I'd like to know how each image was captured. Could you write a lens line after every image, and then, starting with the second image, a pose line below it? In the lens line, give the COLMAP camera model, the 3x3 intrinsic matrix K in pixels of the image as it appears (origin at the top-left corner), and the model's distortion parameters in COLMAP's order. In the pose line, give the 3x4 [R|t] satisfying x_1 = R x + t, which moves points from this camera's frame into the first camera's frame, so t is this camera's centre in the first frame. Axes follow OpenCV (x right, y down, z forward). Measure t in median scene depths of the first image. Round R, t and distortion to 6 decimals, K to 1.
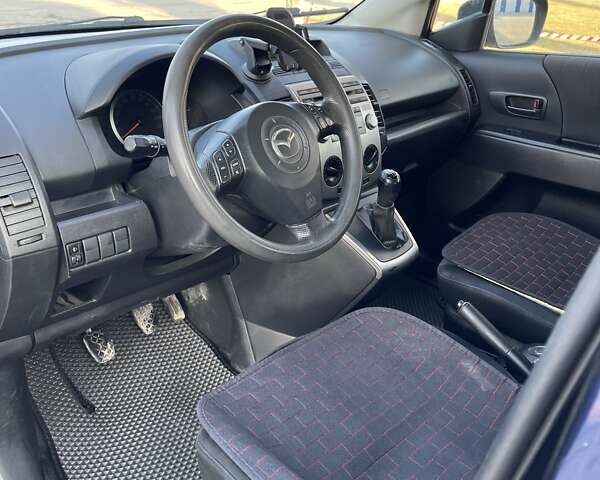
lens RADIAL K [[606.1, 0, 300.3], [0, 606.1, 238.5], [0, 0, 1]] dist [0.035359, 0.000000]
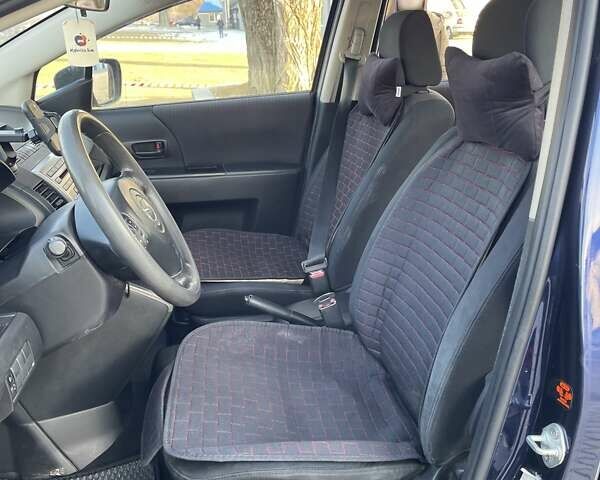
lens RADIAL K [[606.1, 0, 301.4], [0, 606.1, 240.7], [0, 0, 1]] dist [0.035359, 0.000000]
pose [[0.616530, -0.306375, 0.725276, -0.494793], [0.354507, 0.930543, 0.091731, -0.072900], [-0.703004, 0.200561, 0.682320, 0.017548]]
